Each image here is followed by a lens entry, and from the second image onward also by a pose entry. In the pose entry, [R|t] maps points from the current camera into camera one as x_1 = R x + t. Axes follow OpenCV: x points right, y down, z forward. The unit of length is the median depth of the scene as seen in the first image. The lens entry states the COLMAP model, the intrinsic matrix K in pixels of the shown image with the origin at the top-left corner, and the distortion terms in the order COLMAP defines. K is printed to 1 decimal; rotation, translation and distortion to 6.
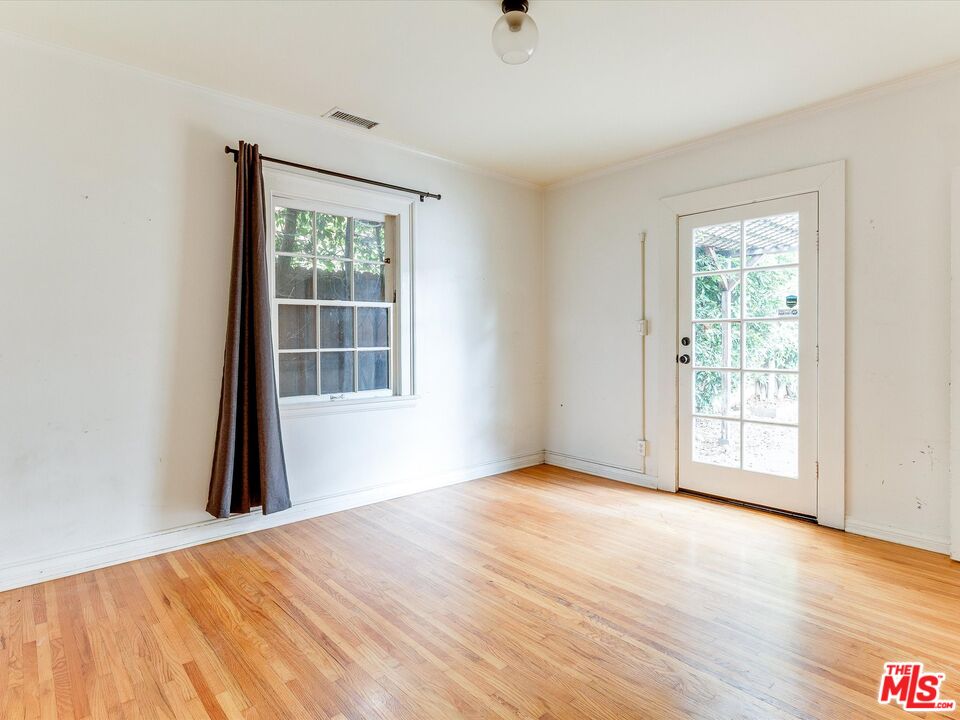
lens RADIAL K [[521.0, 0, 478.2], [0, 521.0, 356.9], [0, 0, 1]] dist [0.005760, 0.002786]
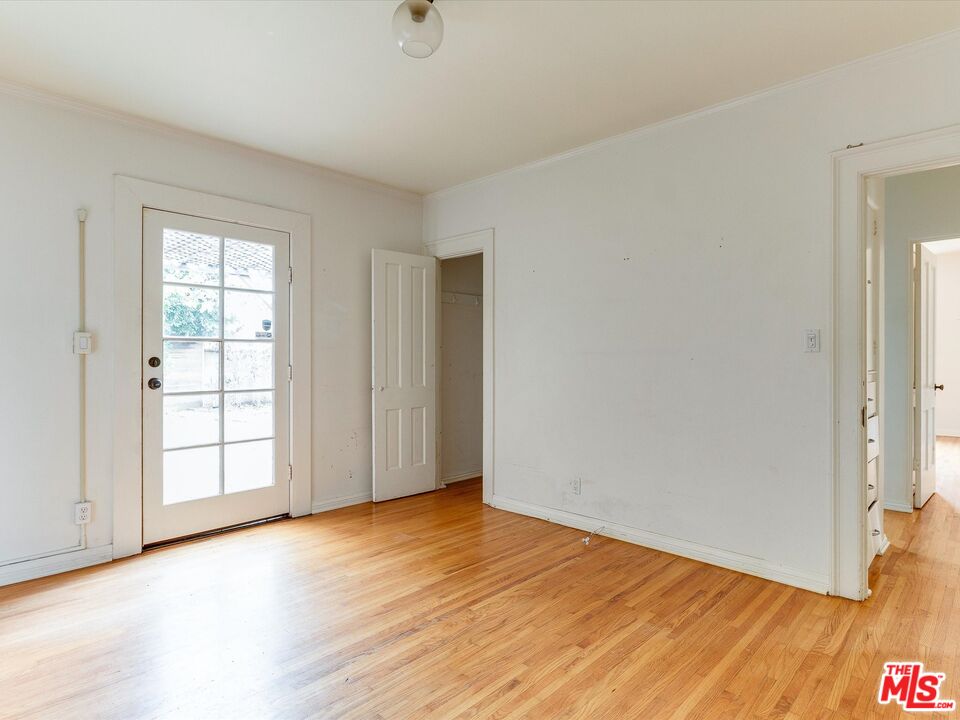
lens RADIAL K [[539.5, 0, 497.1], [0, 539.5, 367.4], [0, 0, 1]] dist [-0.008869, -0.000299]
pose [[-0.096508, -0.011851, 0.995262, -0.565169], [0.032378, 0.999363, 0.015039, -0.018743], [-0.994805, 0.033676, -0.096062, 0.624477]]
